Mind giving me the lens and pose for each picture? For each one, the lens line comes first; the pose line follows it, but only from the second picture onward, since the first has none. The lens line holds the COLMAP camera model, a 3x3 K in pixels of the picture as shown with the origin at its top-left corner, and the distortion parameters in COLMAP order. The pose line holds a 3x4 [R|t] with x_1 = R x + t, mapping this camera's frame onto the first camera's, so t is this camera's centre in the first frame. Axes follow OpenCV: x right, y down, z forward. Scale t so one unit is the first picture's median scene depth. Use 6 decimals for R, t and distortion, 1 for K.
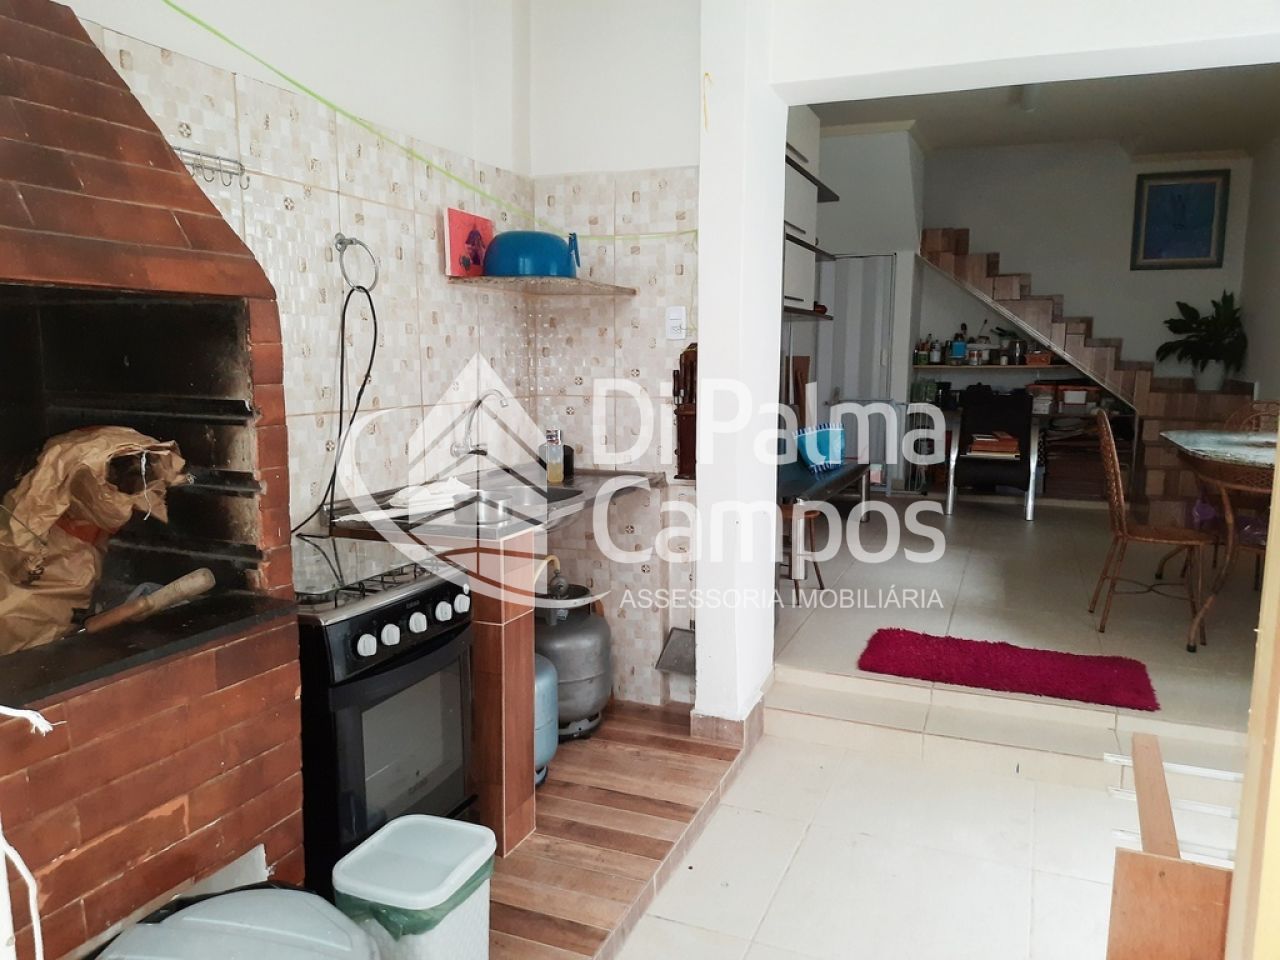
lens RADIAL K [[969.4, 0, 641.1], [0, 969.4, 505.7], [0, 0, 1]] dist [0.063575, -0.001796]
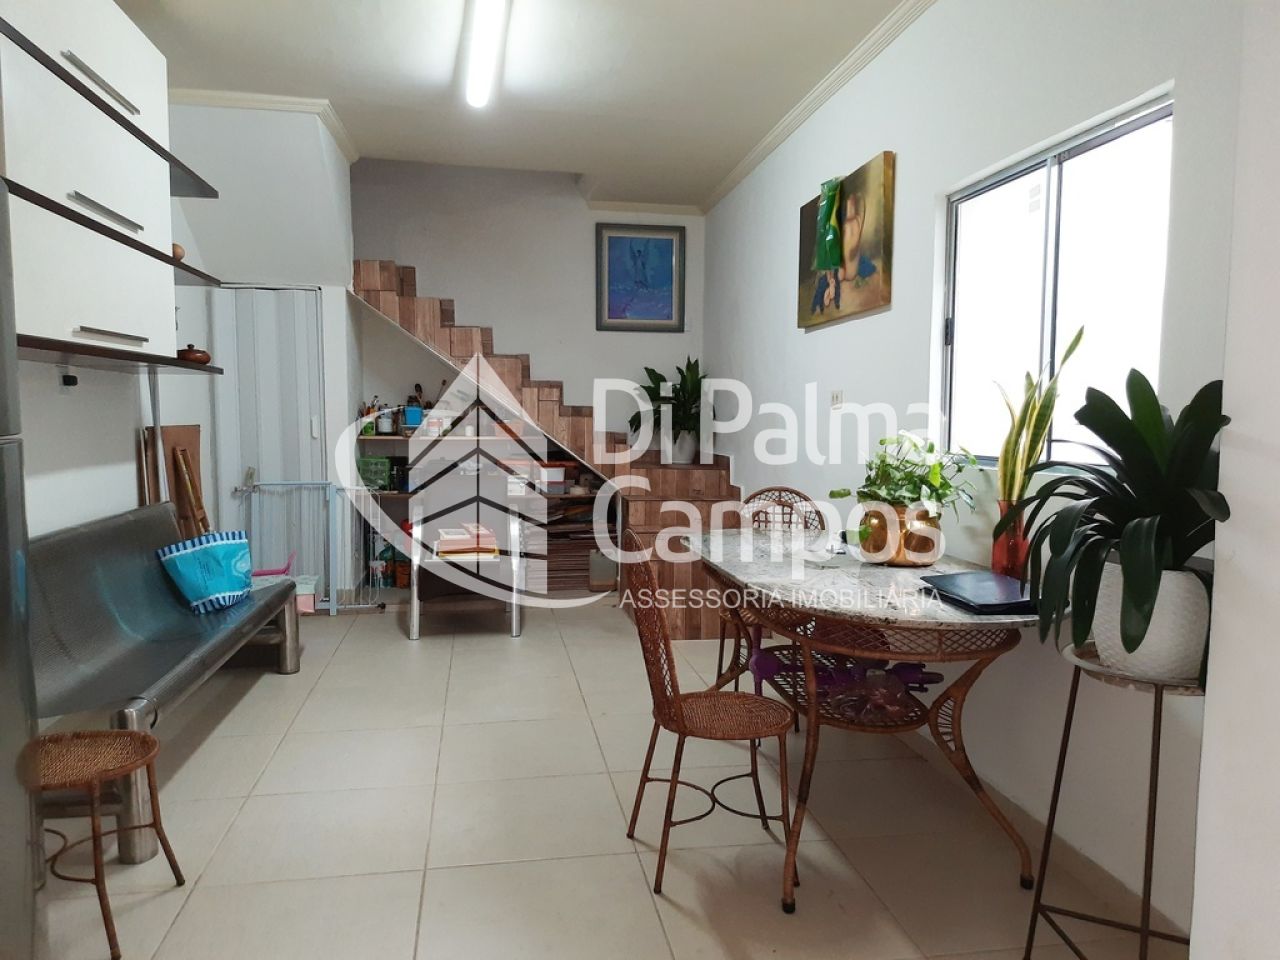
lens RADIAL K [[921.2, 0, 647.1], [0, 921.2, 483.4], [0, 0, 1]] dist [0.086606, -0.126079]
pose [[0.853616, -0.038031, 0.519513, 0.100953], [0.077377, 0.995524, -0.054261, -0.054050], [-0.515124, 0.086517, 0.852738, 0.287184]]
